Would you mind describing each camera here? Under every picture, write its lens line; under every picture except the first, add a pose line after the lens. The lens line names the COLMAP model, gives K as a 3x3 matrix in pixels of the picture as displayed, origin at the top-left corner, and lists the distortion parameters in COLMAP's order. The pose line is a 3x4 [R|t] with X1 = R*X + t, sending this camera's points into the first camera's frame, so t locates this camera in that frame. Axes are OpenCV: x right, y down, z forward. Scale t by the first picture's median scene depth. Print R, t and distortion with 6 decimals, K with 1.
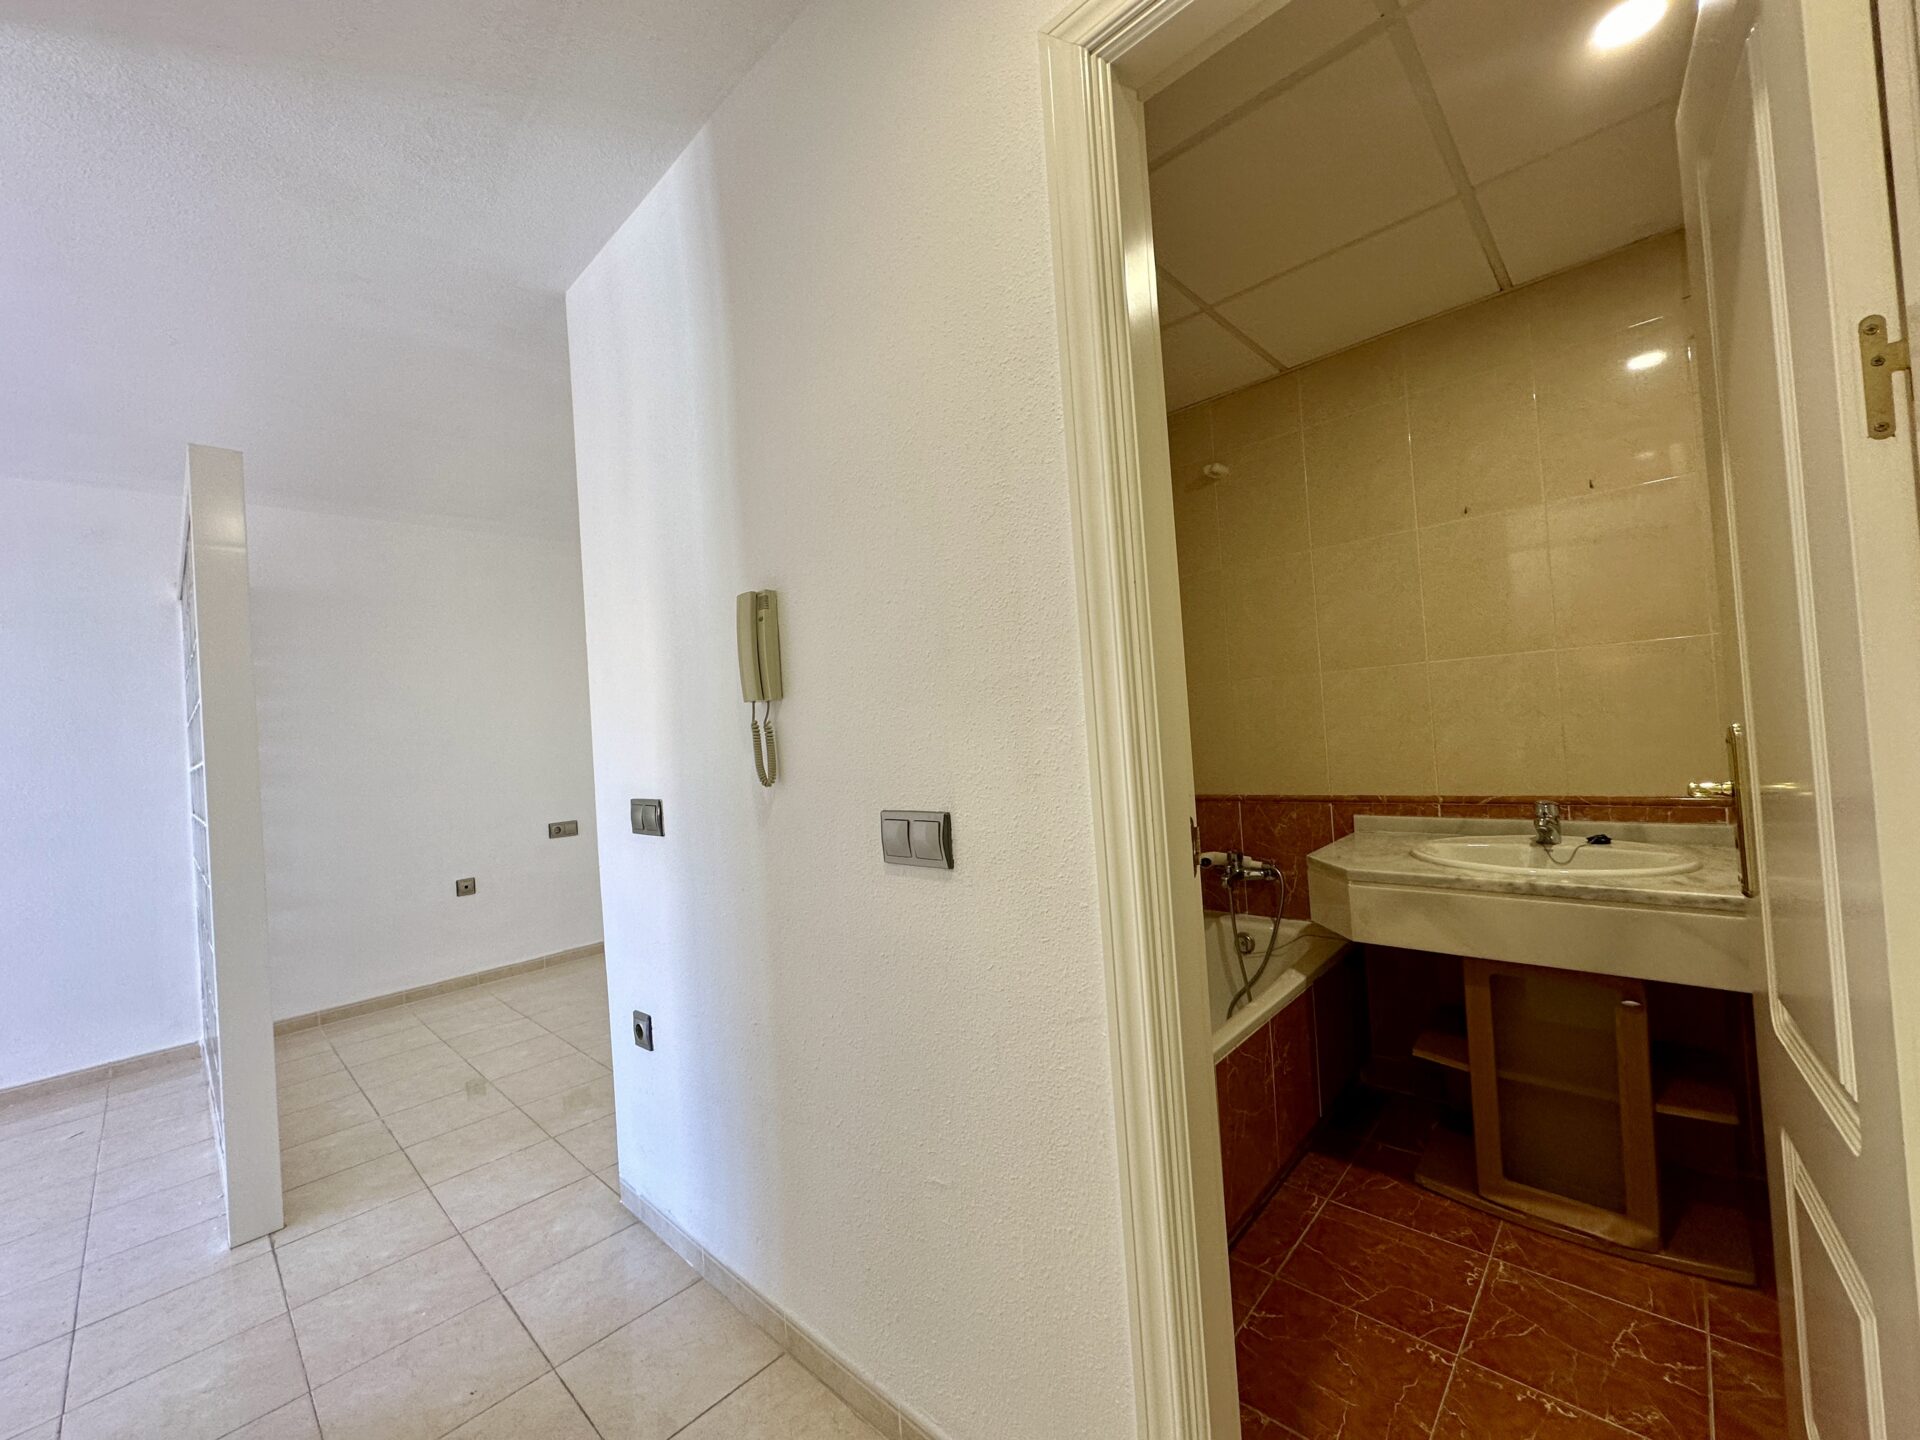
lens RADIAL K [[763.1, 0, 960.6], [0, 763.1, 721.4], [0, 0, 1]] dist [-0.002207, 0.000689]
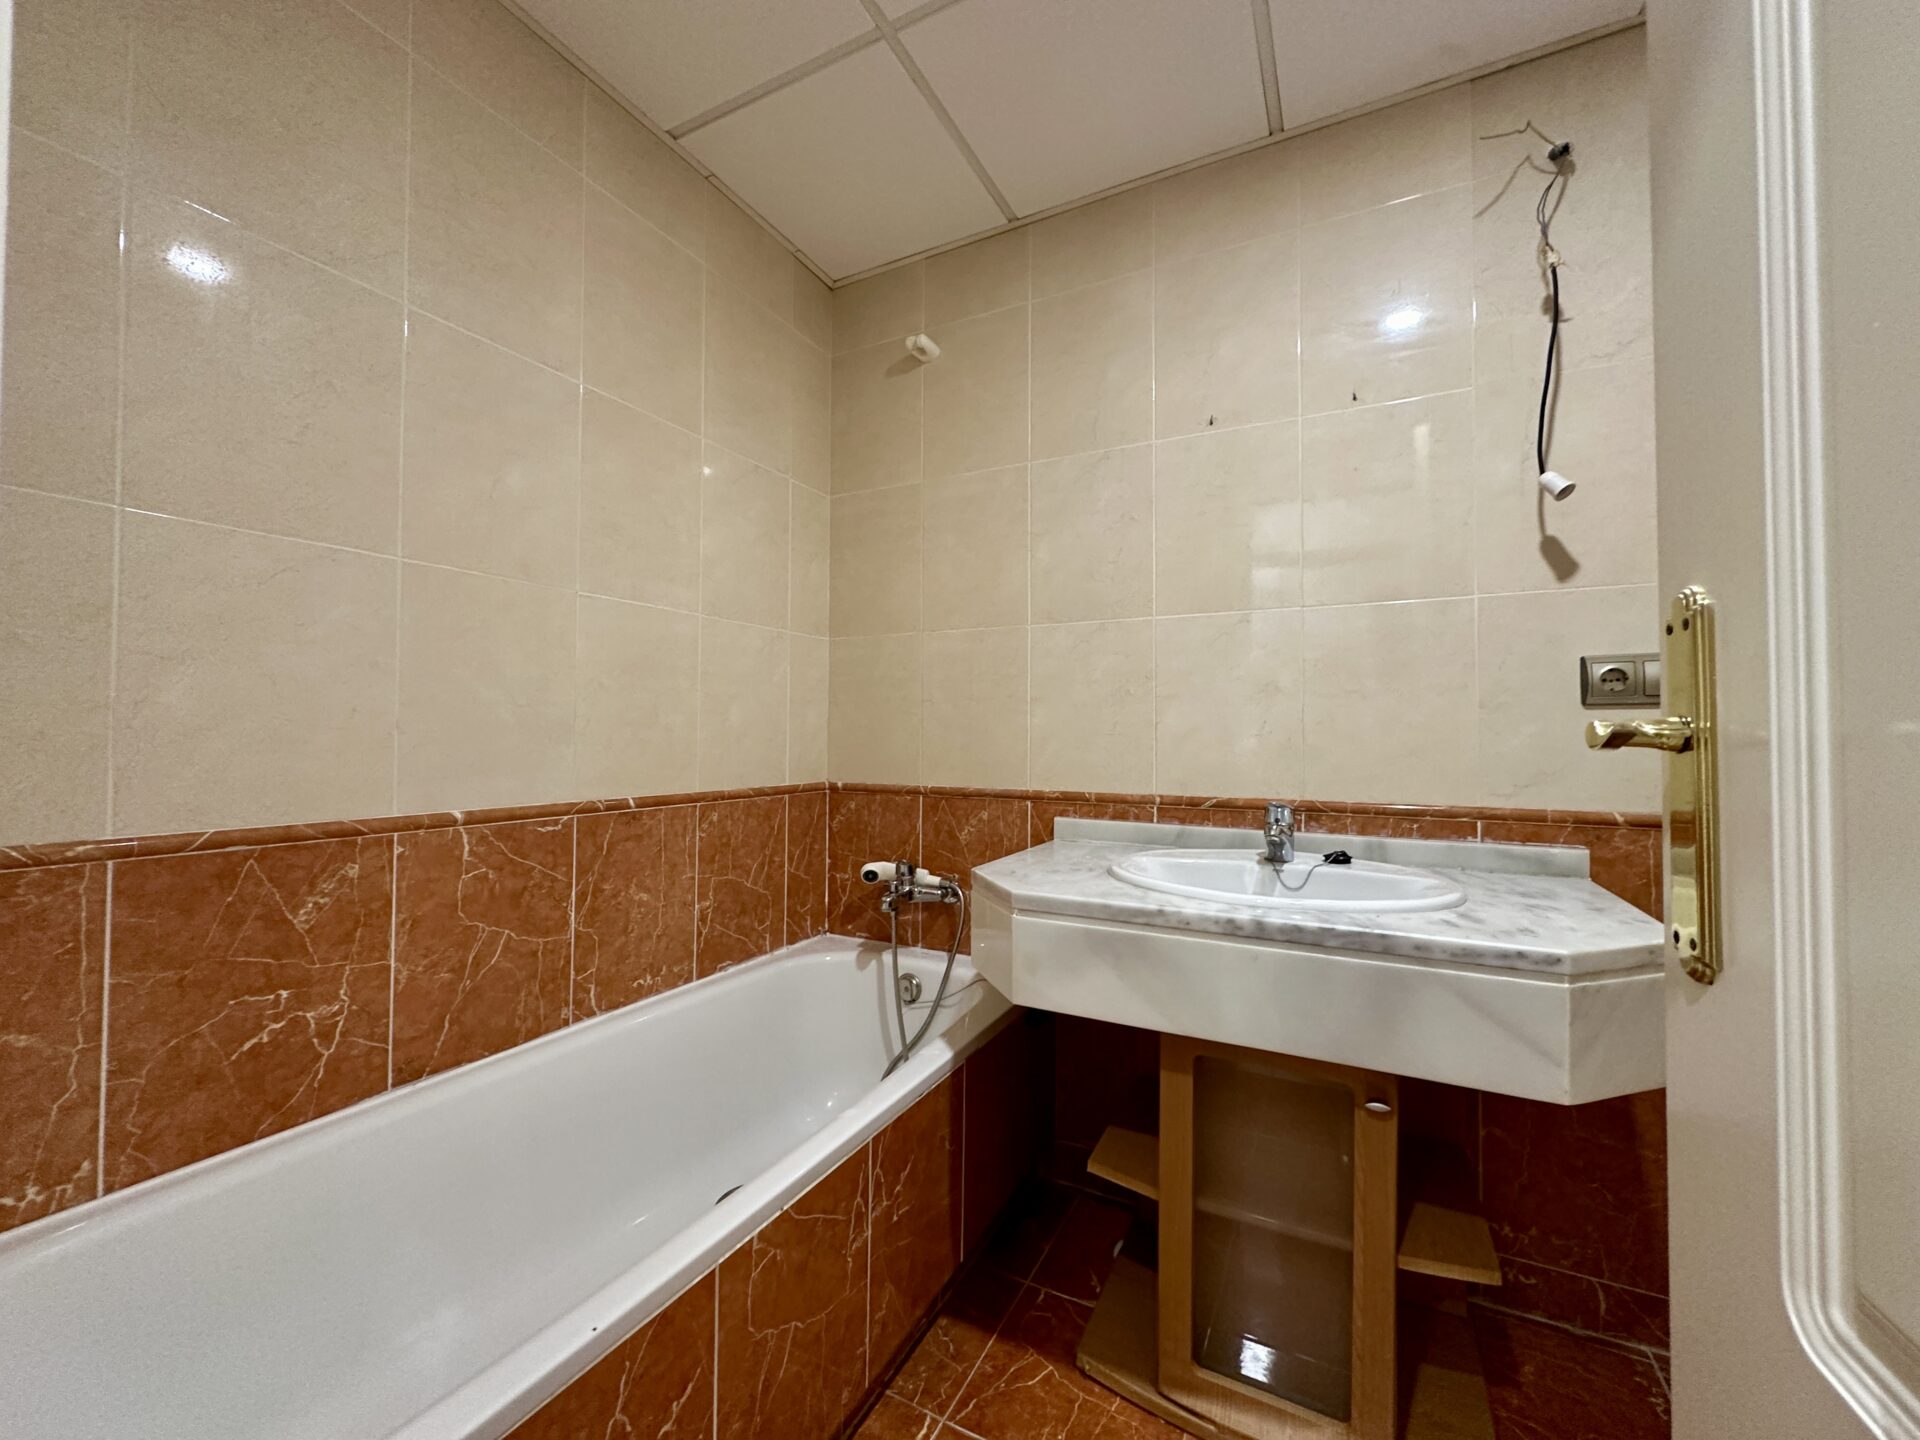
lens RADIAL K [[763.1, 0, 960.6], [0, 763.1, 721.4], [0, 0, 1]] dist [-0.002207, 0.000689]
pose [[0.960250, 0.078196, 0.267966, 0.266442], [-0.074182, 0.996929, -0.025087, 0.066363], [-0.269104, 0.004211, 0.963102, 0.370220]]
